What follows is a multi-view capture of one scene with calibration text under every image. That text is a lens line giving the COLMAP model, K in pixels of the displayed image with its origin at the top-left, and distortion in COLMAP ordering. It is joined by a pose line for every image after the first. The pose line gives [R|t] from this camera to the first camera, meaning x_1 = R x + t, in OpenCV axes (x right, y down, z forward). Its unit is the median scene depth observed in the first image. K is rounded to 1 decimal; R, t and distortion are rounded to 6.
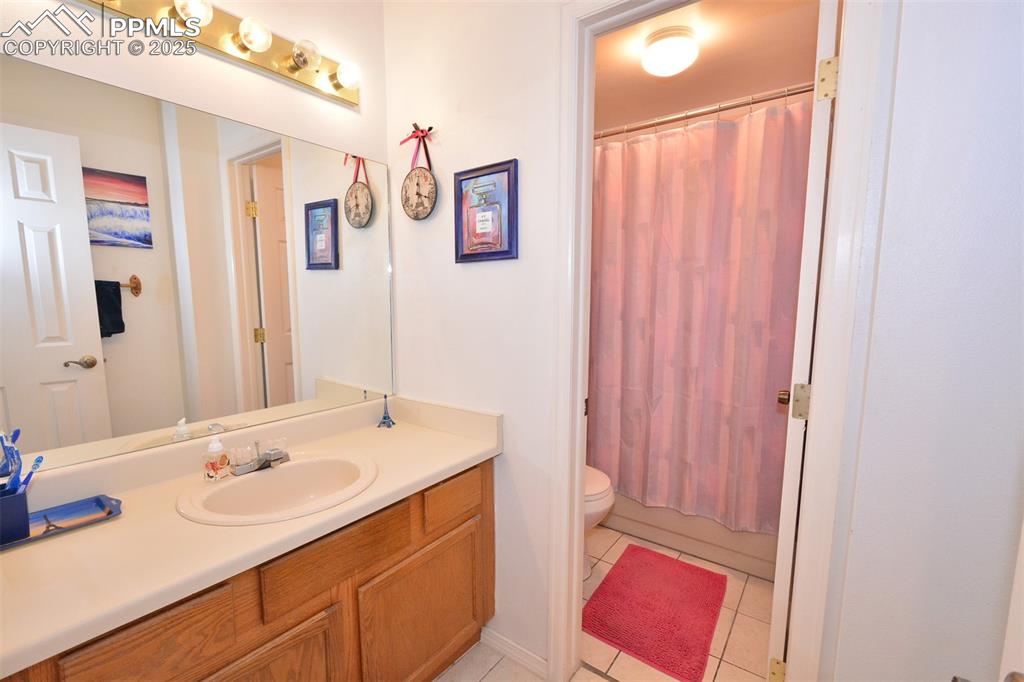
lens RADIAL K [[447.5, 0, 506.2], [0, 447.5, 347.4], [0, 0, 1]] dist [-0.005001, -0.001047]
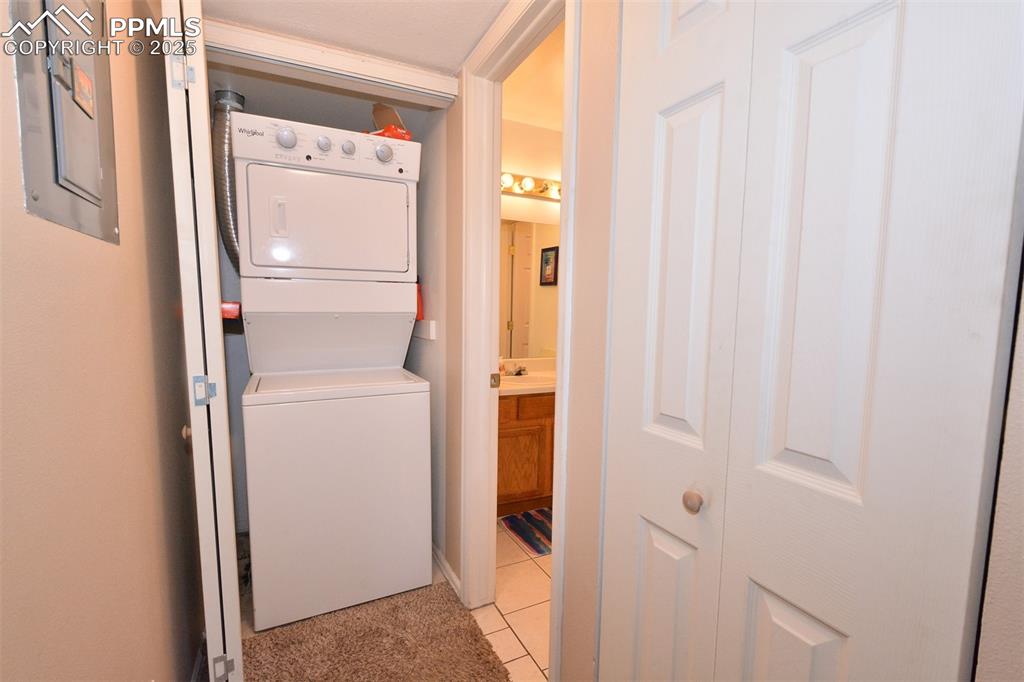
lens RADIAL K [[447.5, 0, 508.6], [0, 447.5, 345.0], [0, 0, 1]] dist [-0.005001, -0.001047]
pose [[0.888713, 0.049136, -0.455823, 0.276845], [-0.067520, 0.997426, -0.024125, 0.117970], [0.453464, 0.052218, 0.889743, -0.658201]]
